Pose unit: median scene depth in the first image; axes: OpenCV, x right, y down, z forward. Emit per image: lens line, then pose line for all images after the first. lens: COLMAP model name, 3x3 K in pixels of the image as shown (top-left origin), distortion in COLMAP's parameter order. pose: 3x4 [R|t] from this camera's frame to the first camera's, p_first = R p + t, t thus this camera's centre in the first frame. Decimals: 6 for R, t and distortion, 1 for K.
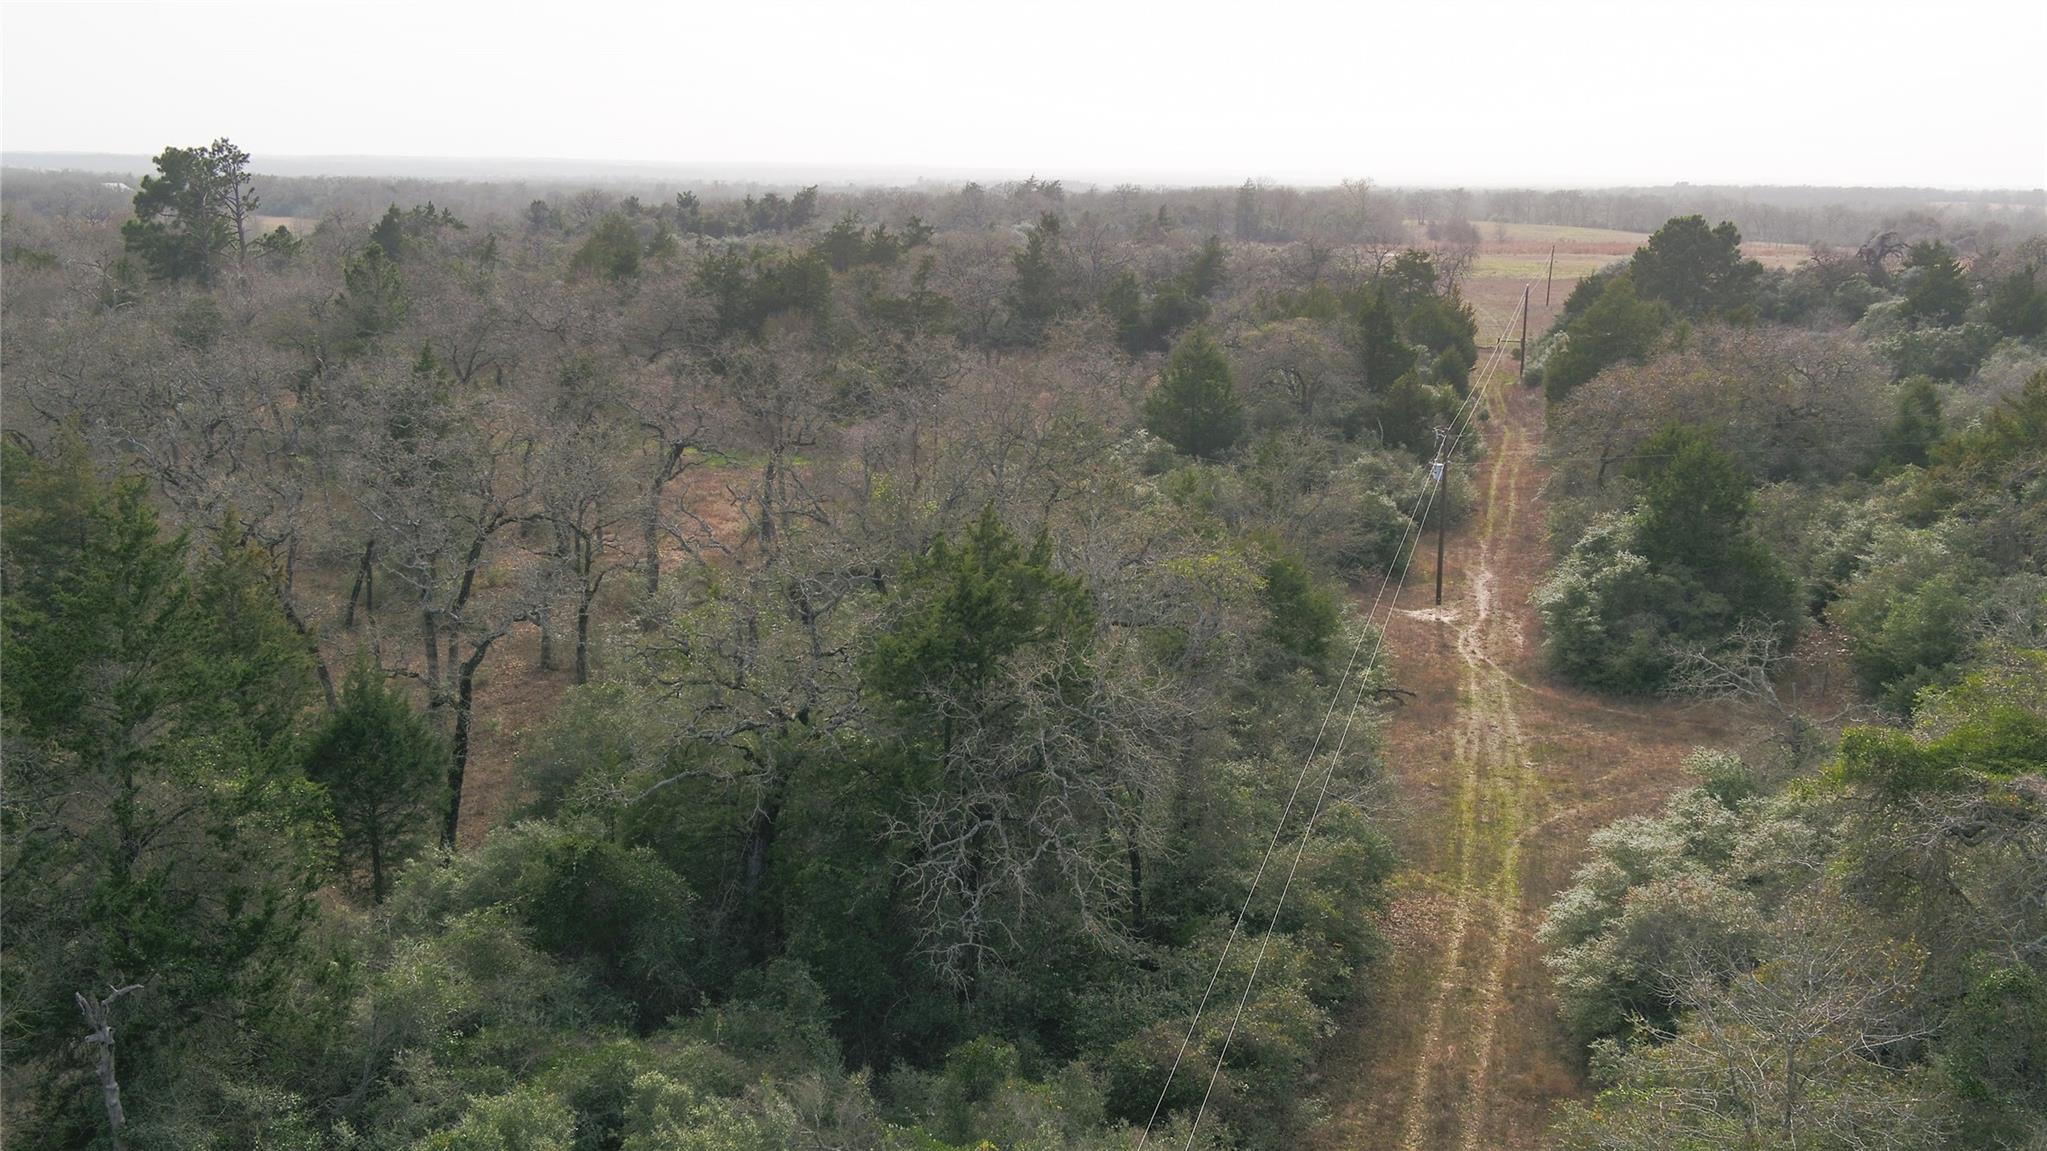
lens RADIAL K [[1786.5, 0, 1009.5], [0, 1786.5, 571.3], [0, 0, 1]] dist [0.000128, 0.005598]
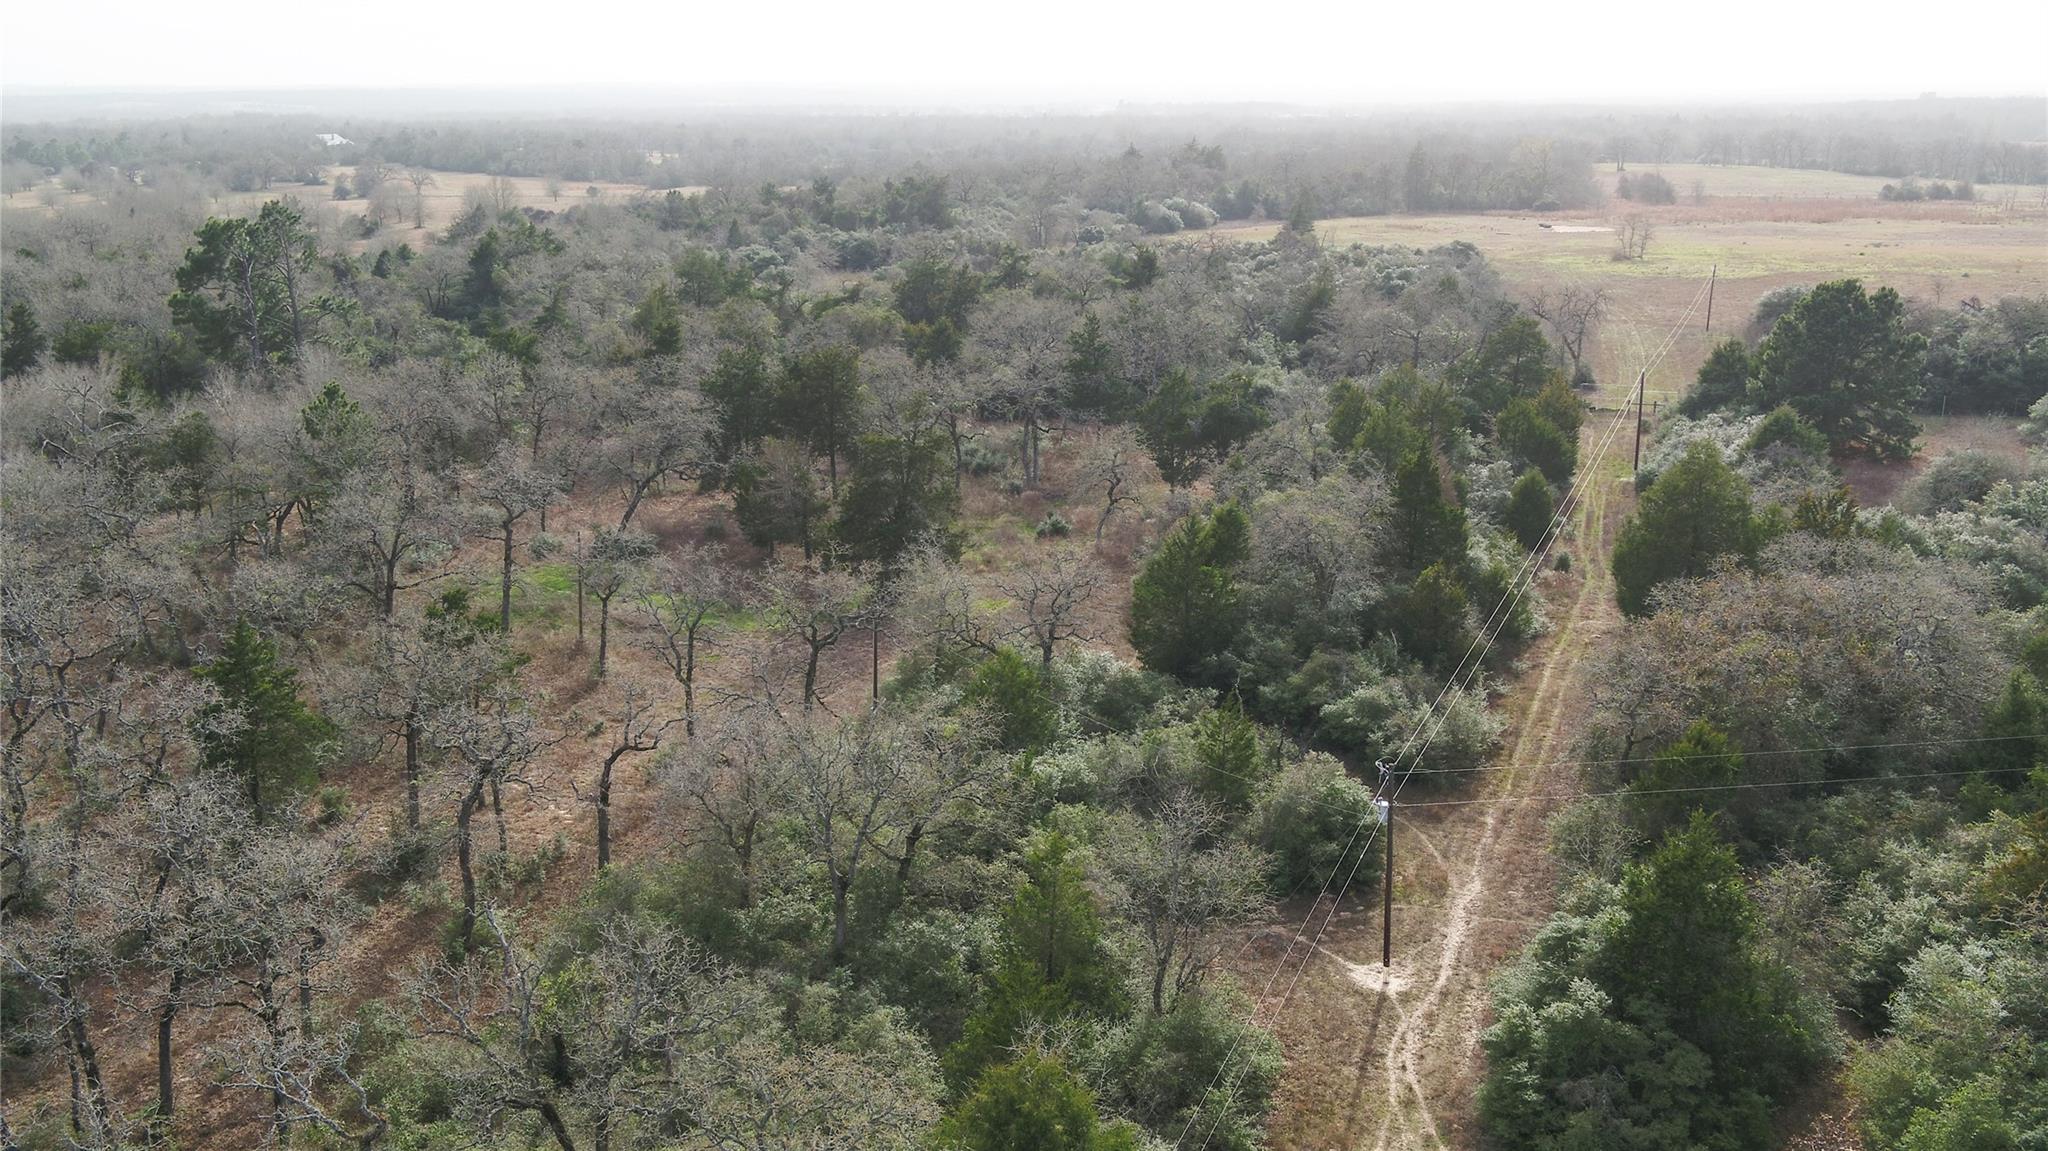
lens RADIAL K [[1787.4, 0, 1010.0], [0, 1787.4, 571.3], [0, 0, 1]] dist [0.000128, 0.005598]
pose [[0.993702, 0.006431, -0.111870, 0.075787], [-0.001760, 0.999124, 0.041807, -0.093691], [0.112041, -0.041347, 0.992843, 0.082667]]
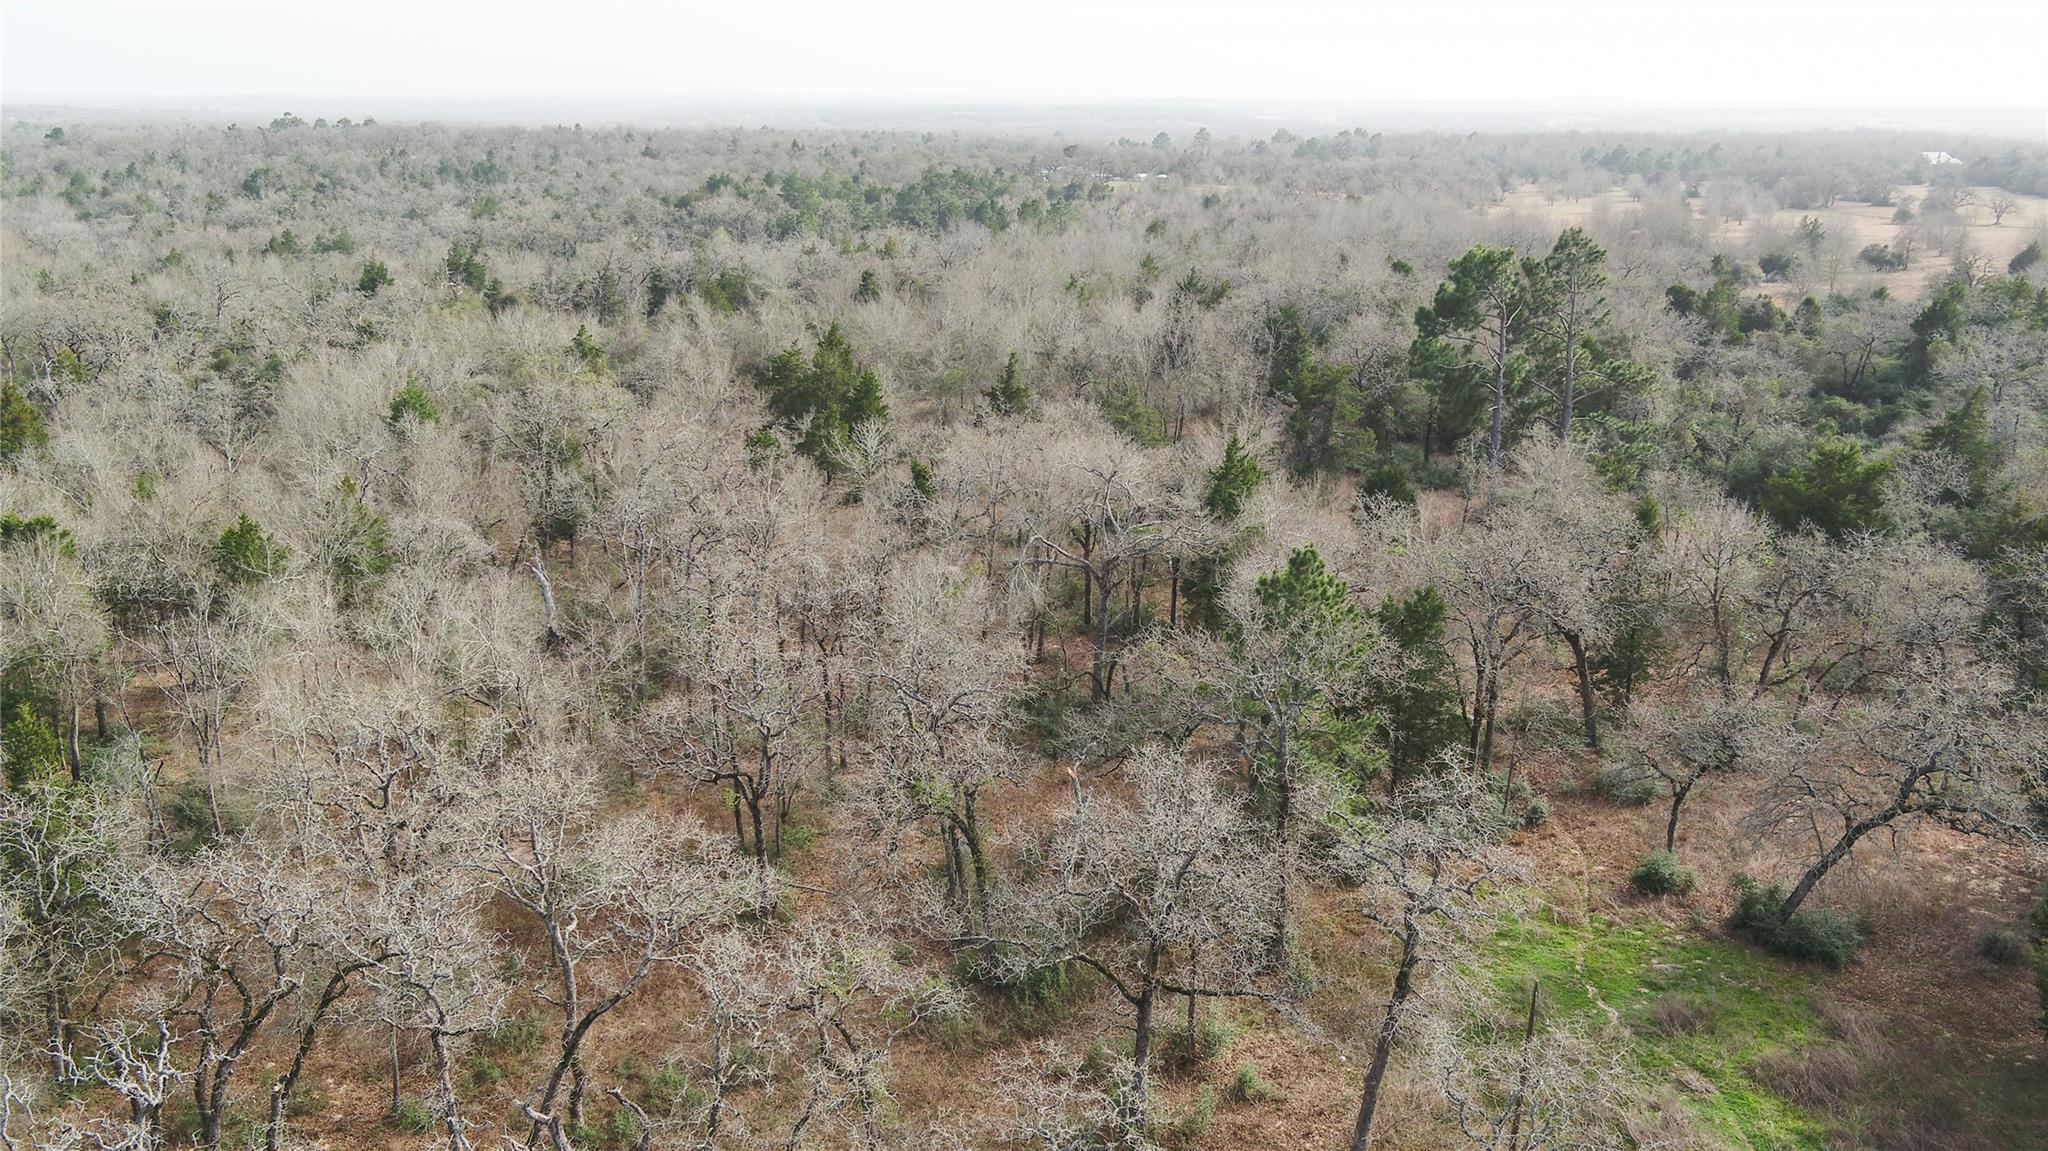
lens RADIAL K [[1787.4, 0, 1010.0], [0, 1787.4, 571.3], [0, 0, 1]] dist [0.000128, 0.005598]
pose [[0.588107, 0.195784, -0.784729, 0.019954], [-0.178000, 0.977801, 0.110553, -0.166293], [0.788953, 0.074665, 0.609900, 0.446022]]
